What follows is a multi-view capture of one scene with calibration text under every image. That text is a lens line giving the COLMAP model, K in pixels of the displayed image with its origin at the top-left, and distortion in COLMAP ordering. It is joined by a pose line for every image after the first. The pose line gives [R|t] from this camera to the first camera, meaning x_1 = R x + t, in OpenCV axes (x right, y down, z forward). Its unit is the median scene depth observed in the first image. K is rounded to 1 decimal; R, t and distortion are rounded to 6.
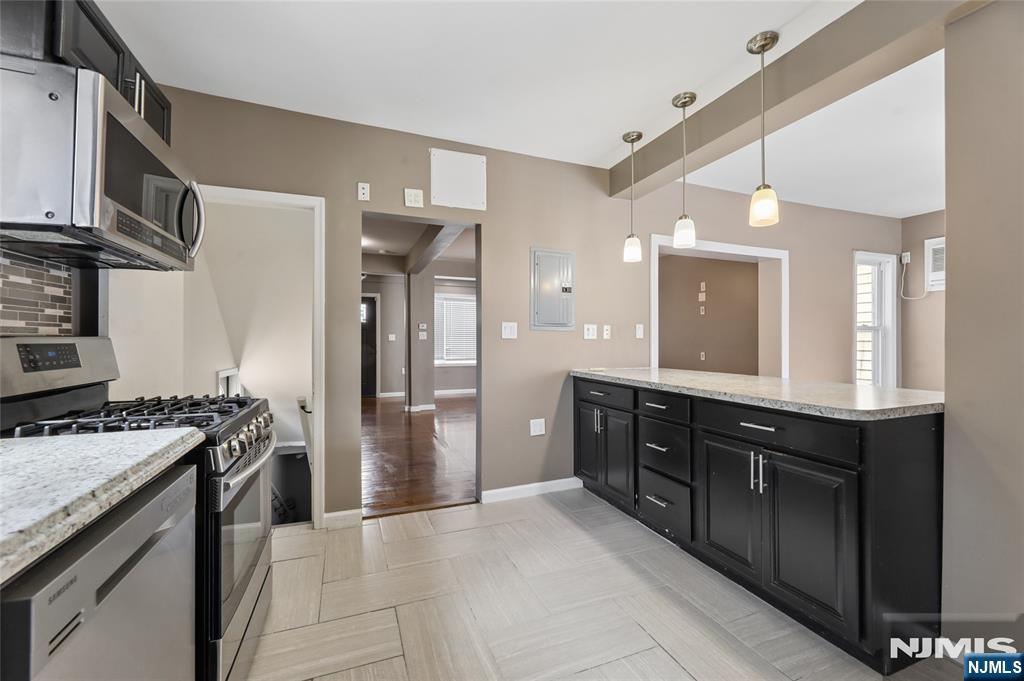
lens RADIAL K [[421.4, 0, 504.5], [0, 421.4, 337.2], [0, 0, 1]] dist [0.001405, 0.000036]
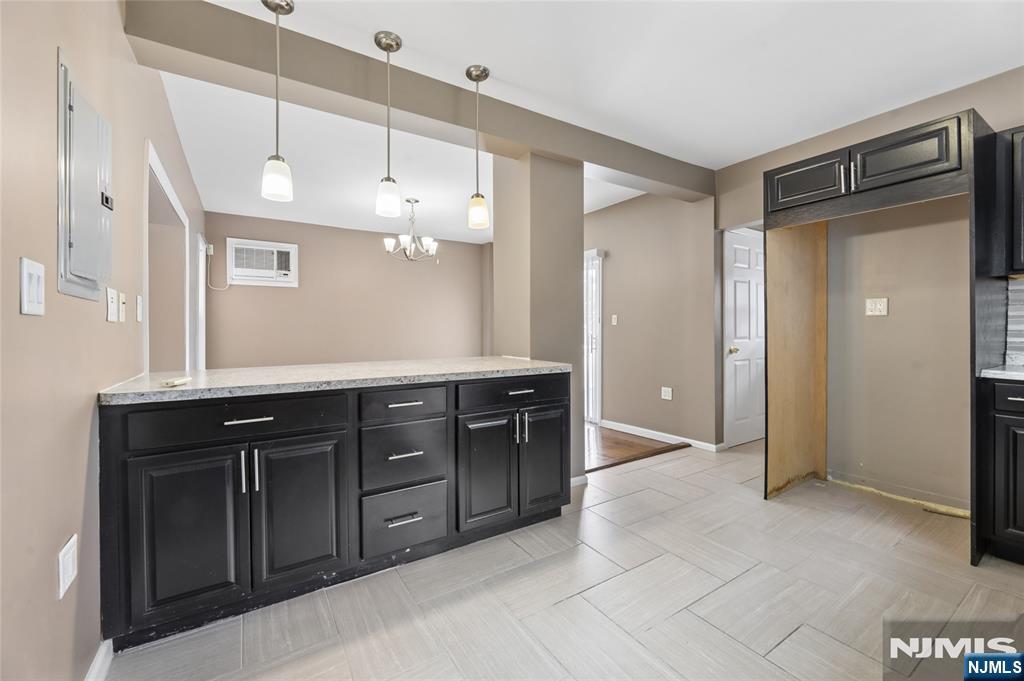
lens RADIAL K [[416.6, 0, 504.8], [0, 416.6, 328.4], [0, 0, 1]] dist [-0.003154, -0.000321]
pose [[-0.185588, -0.001714, 0.982626, -0.392157], [-0.002621, 0.999996, 0.001249, 0.012615], [-0.982624, -0.002344, -0.185592, 0.814106]]
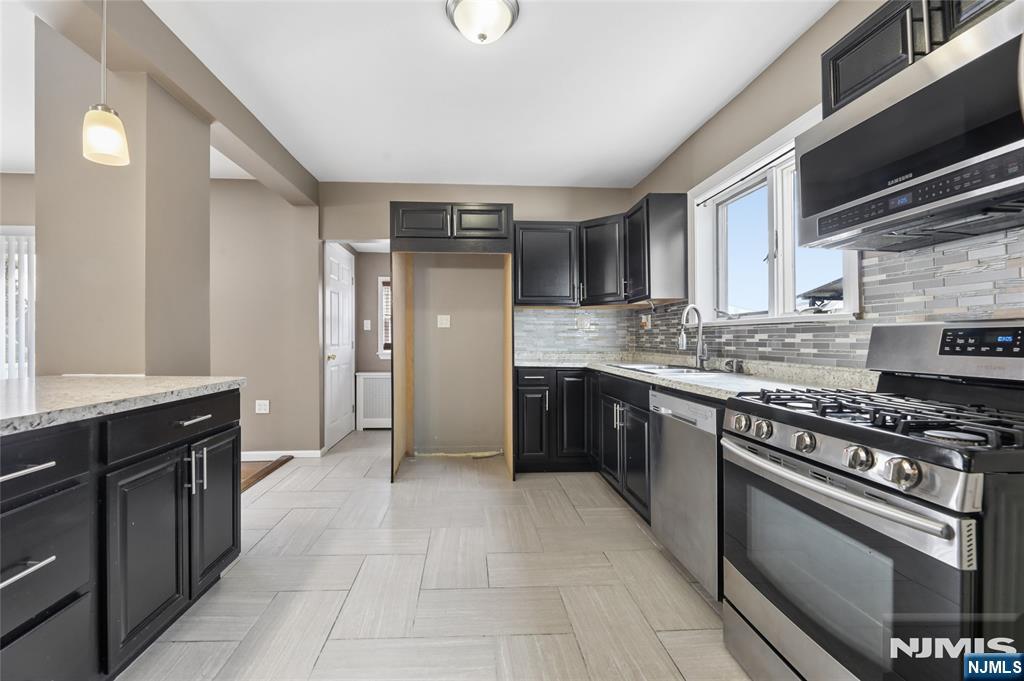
lens RADIAL K [[427.1, 0, 482.8], [0, 427.1, 335.8], [0, 0, 1]] dist [-0.003766, -0.000281]
pose [[-0.944670, -0.004891, 0.327987, -0.164778], [-0.010184, 0.999844, -0.014425, 0.026915], [-0.327865, -0.016967, -0.944572, 1.049748]]
